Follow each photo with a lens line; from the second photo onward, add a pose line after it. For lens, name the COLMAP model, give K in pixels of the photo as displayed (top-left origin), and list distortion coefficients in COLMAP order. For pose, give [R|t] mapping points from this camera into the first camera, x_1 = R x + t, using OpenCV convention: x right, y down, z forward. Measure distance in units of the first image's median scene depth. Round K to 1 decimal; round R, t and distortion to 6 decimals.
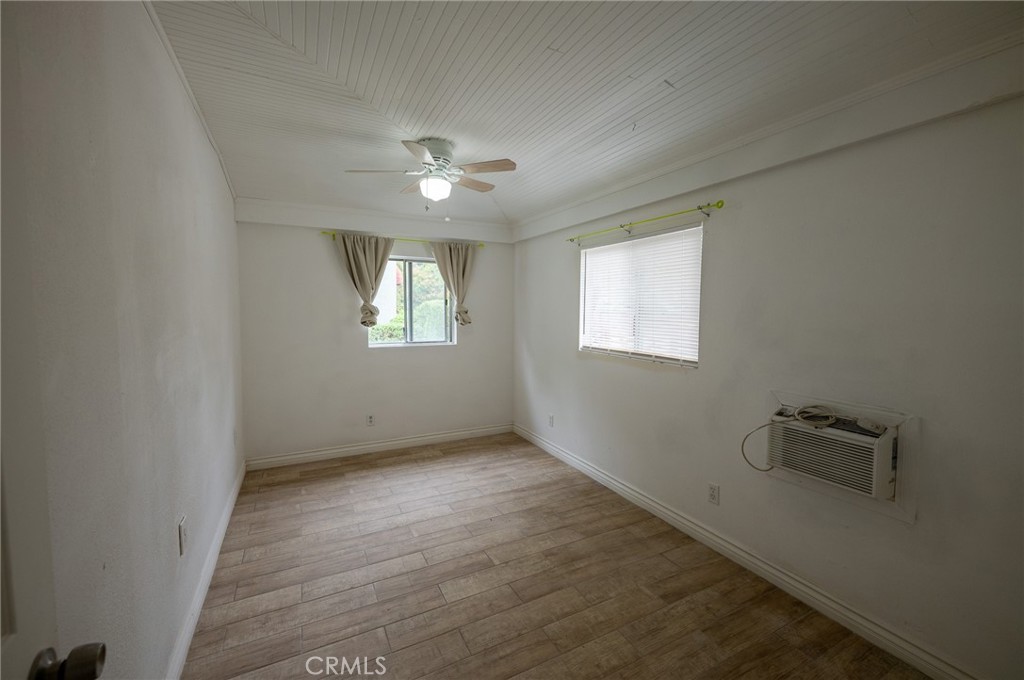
lens RADIAL K [[413.9, 0, 513.2], [0, 413.9, 335.7], [0, 0, 1]] dist [0.000519, -0.000063]
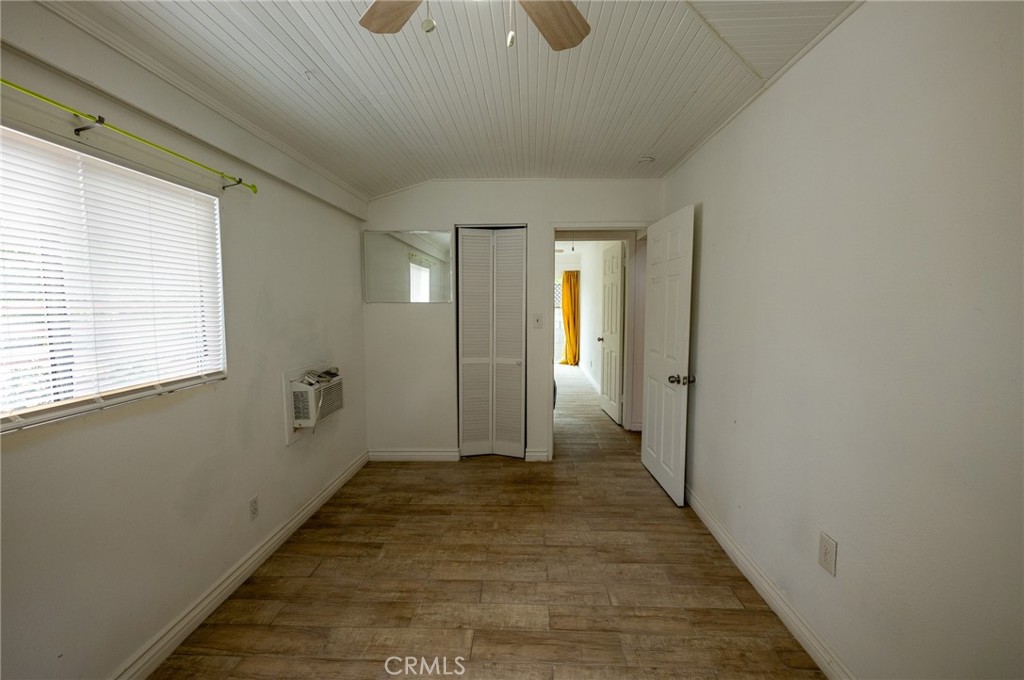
lens RADIAL K [[405.7, 0, 512.0], [0, 405.7, 340.0], [0, 0, 1]] dist [0.001891, -0.000006]
pose [[-0.864772, -0.052641, 0.499398, -0.500165], [0.027288, 0.988095, 0.151407, -0.117171], [-0.501423, 0.144560, -0.853040, 1.666203]]
